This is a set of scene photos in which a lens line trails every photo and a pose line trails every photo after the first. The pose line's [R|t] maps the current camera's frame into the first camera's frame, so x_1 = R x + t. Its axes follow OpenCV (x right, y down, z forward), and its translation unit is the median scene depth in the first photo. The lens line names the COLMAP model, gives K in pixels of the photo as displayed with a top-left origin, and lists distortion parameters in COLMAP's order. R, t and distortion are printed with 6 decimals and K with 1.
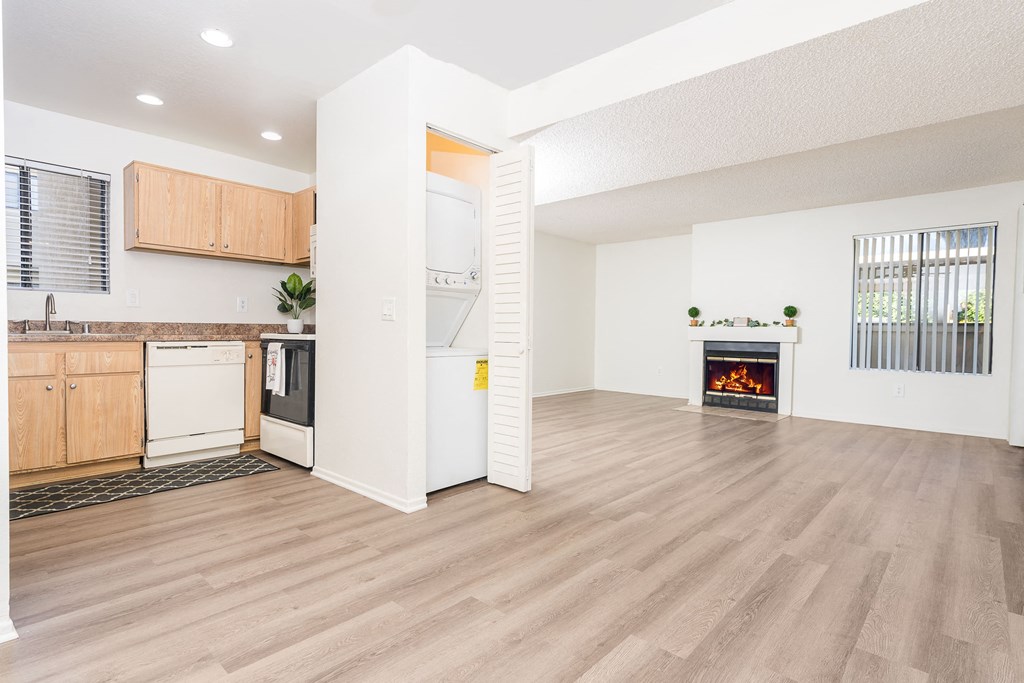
lens RADIAL K [[516.2, 0, 514.8], [0, 516.2, 343.3], [0, 0, 1]] dist [0.001346, 0.001514]
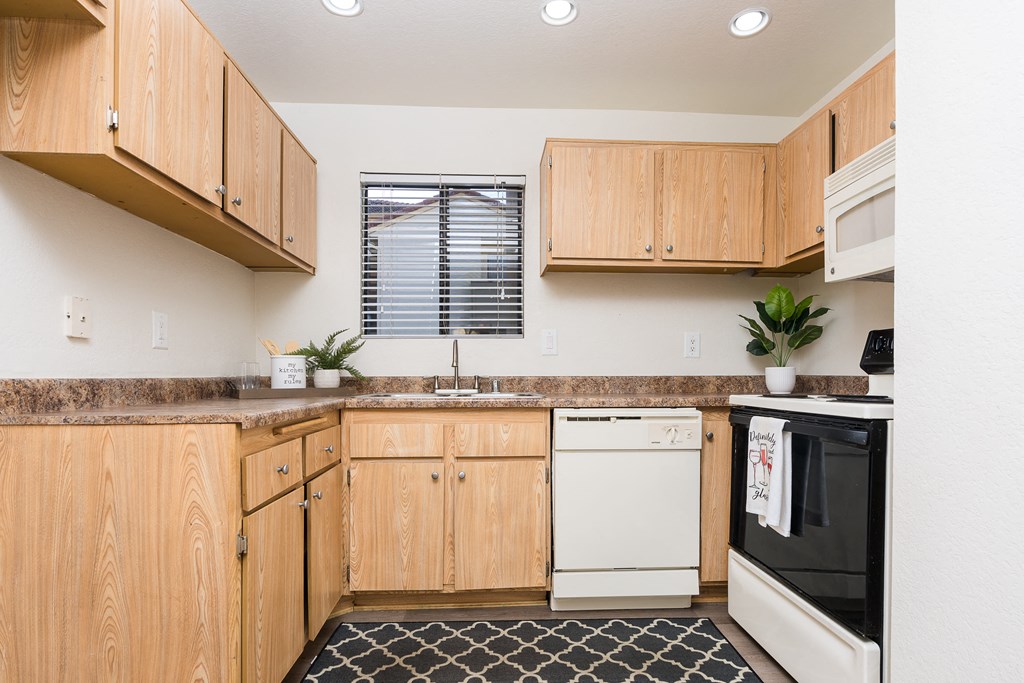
lens RADIAL K [[516.2, 0, 511.7], [0, 516.2, 380.5], [0, 0, 1]] dist [0.001346, 0.001514]
pose [[0.704928, -0.004561, -0.709264, -0.291055], [-0.009613, 0.999826, -0.015984, -0.024976], [0.709214, 0.018086, 0.704762, 0.496662]]
